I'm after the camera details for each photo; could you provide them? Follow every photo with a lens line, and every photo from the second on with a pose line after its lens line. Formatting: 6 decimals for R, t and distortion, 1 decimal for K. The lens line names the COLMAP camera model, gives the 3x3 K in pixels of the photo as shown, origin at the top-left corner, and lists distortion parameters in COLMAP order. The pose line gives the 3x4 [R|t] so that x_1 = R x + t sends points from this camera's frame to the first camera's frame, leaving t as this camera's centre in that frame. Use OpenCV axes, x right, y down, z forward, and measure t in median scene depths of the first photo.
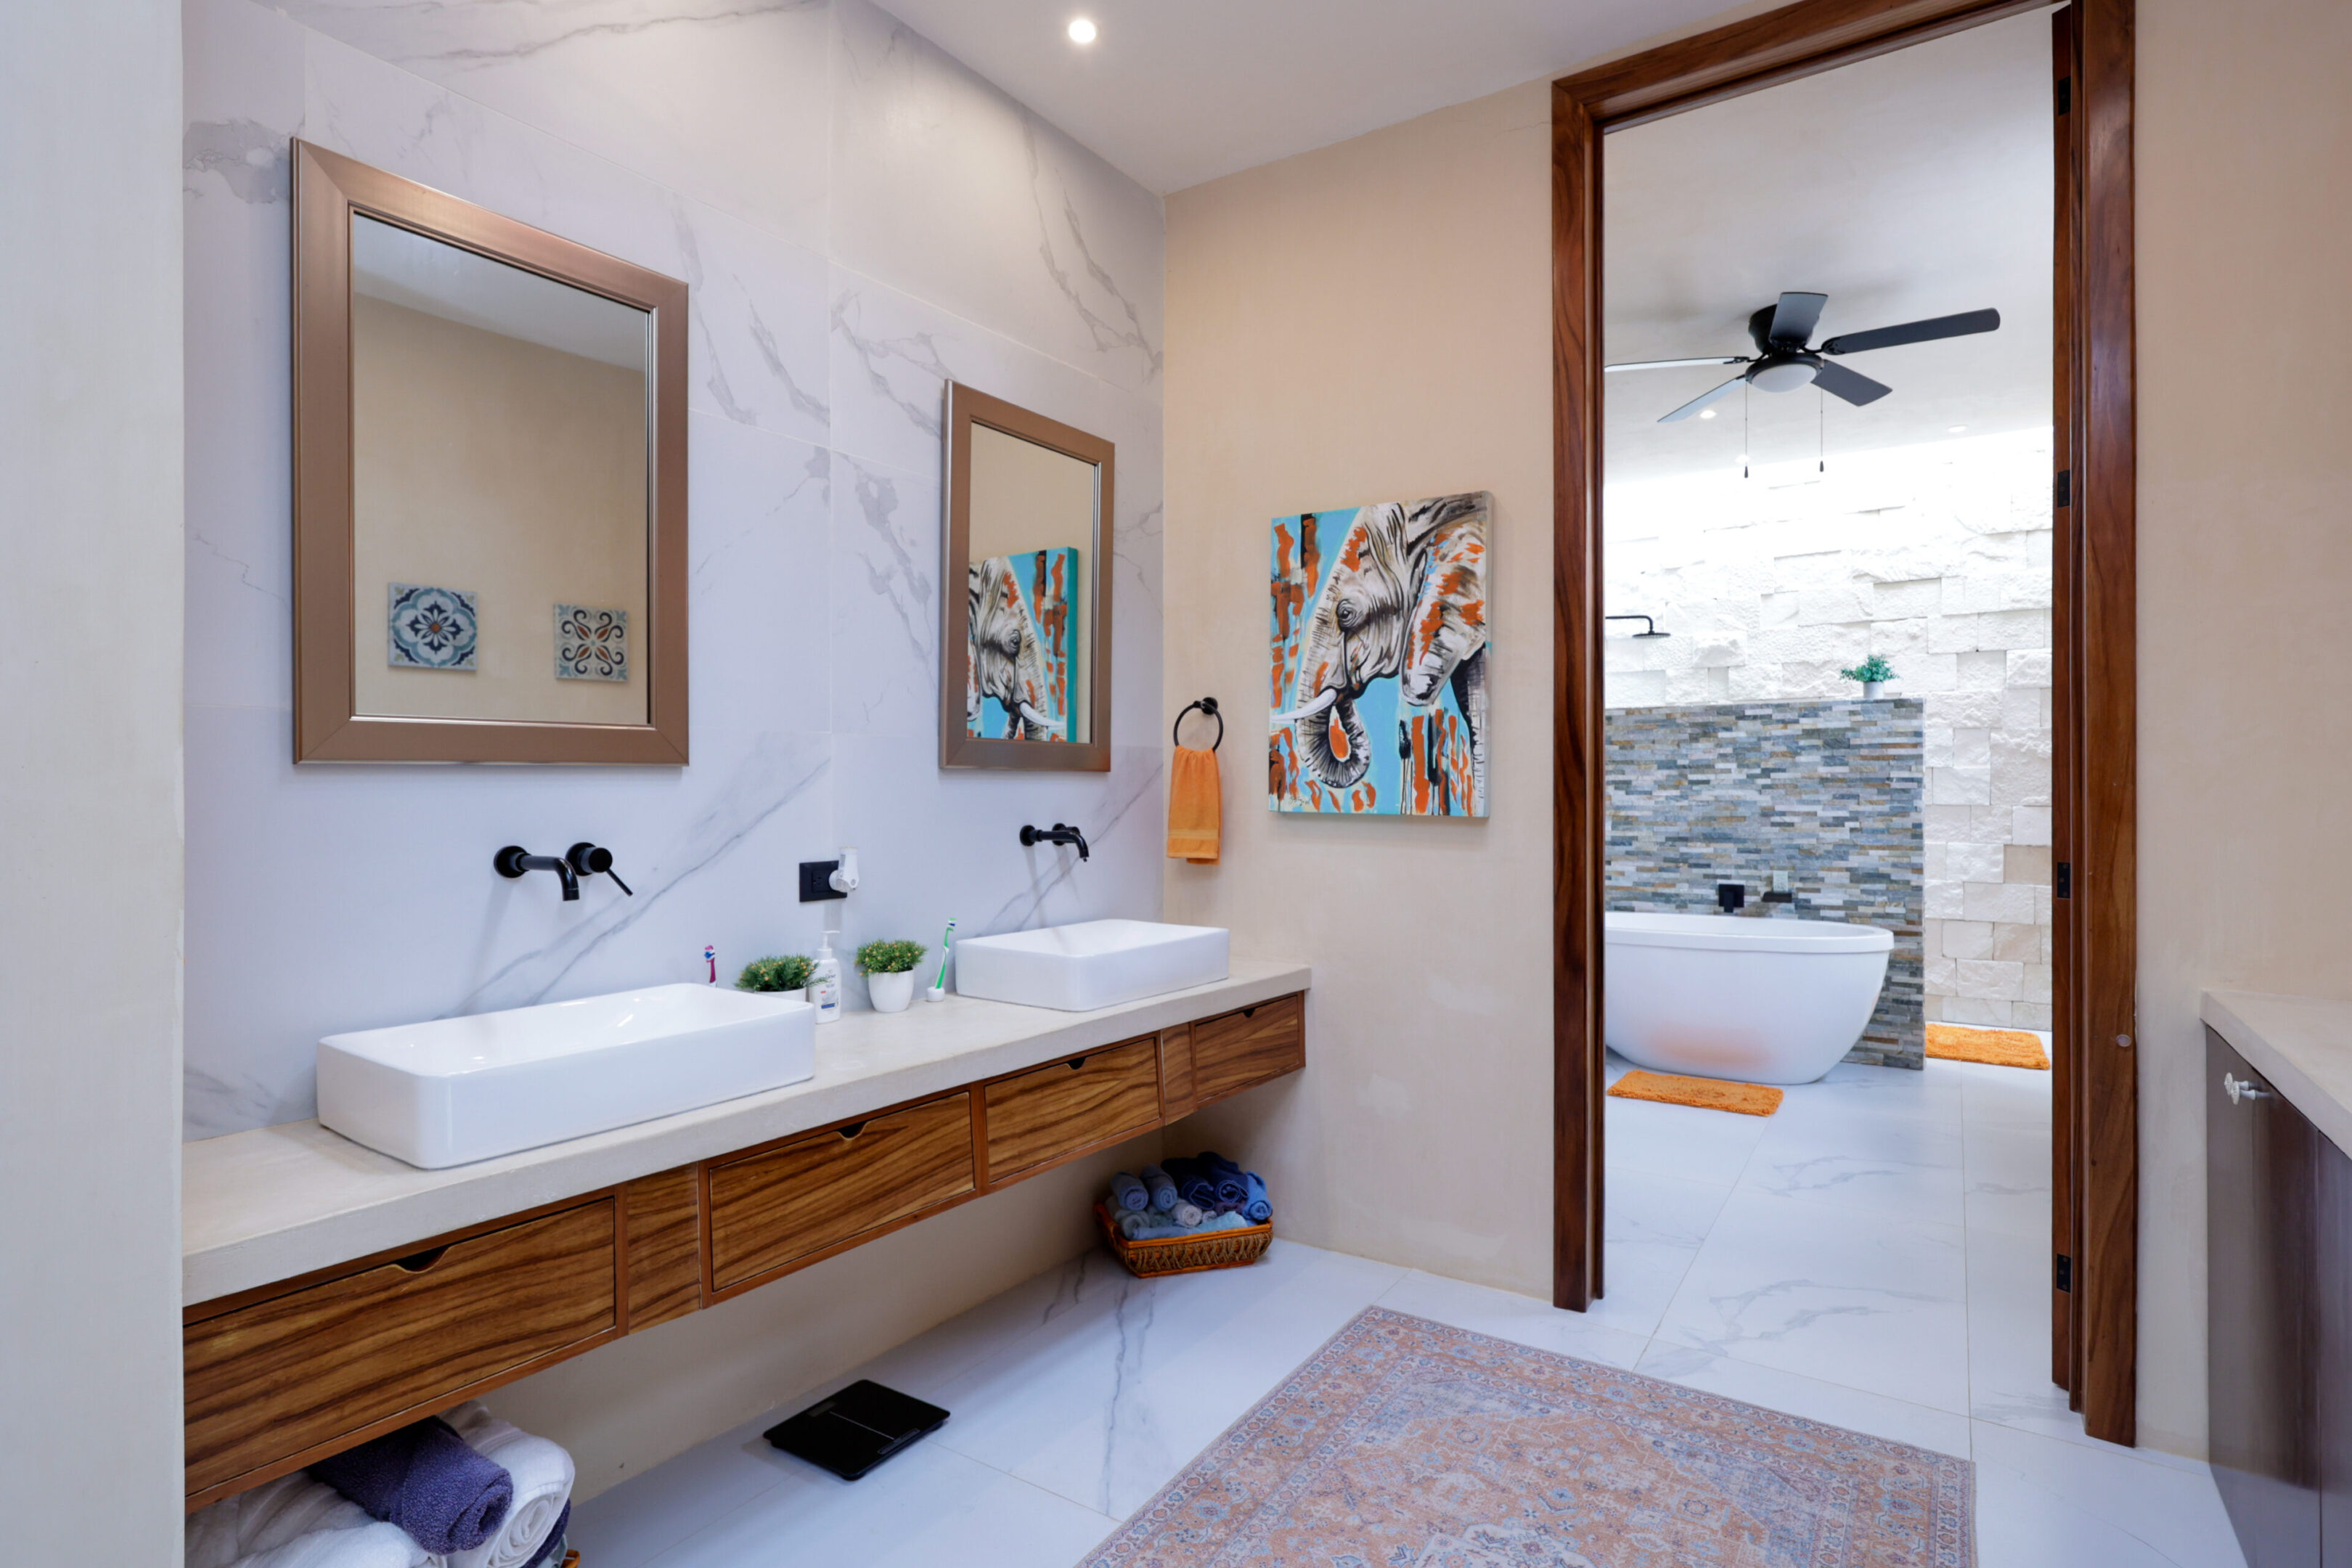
lens RADIAL K [[1185.7, 0, 1164.3], [0, 1185.7, 790.4], [0, 0, 1]] dist [-0.004753, -0.001787]
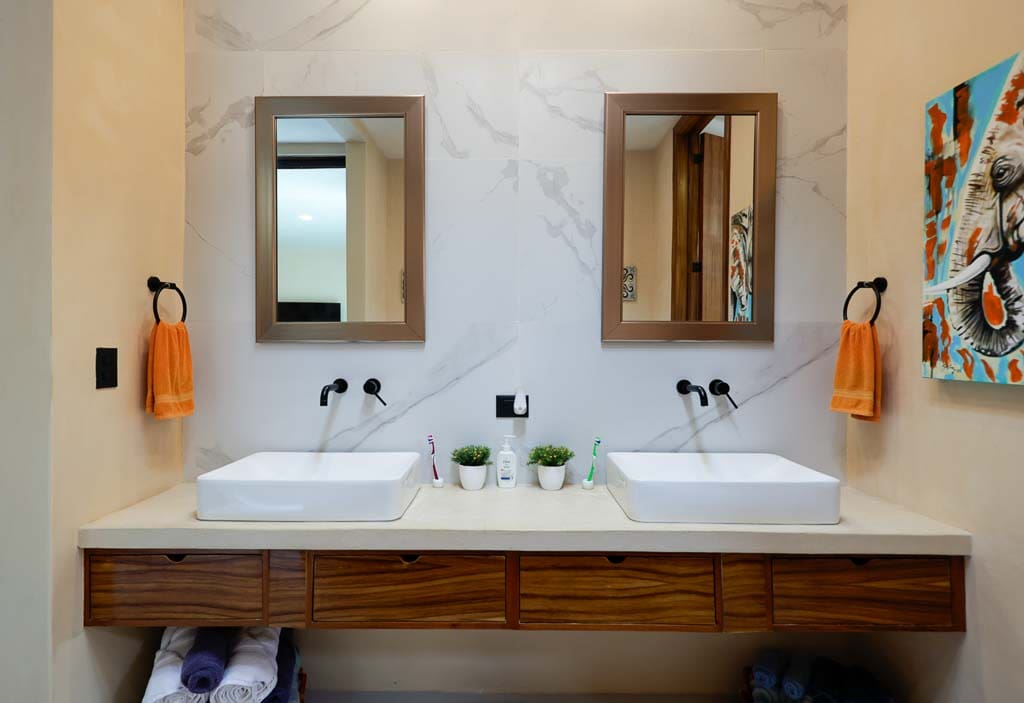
lens RADIAL K [[517.9, 0, 491.1], [0, 517.9, 349.5], [0, 0, 1]] dist [0.000647, -0.000723]
pose [[0.573056, -0.000918, -0.819516, 0.252036], [-0.006217, 0.999966, -0.005467, -0.002686], [0.819492, 0.008228, 0.573031, 0.419944]]
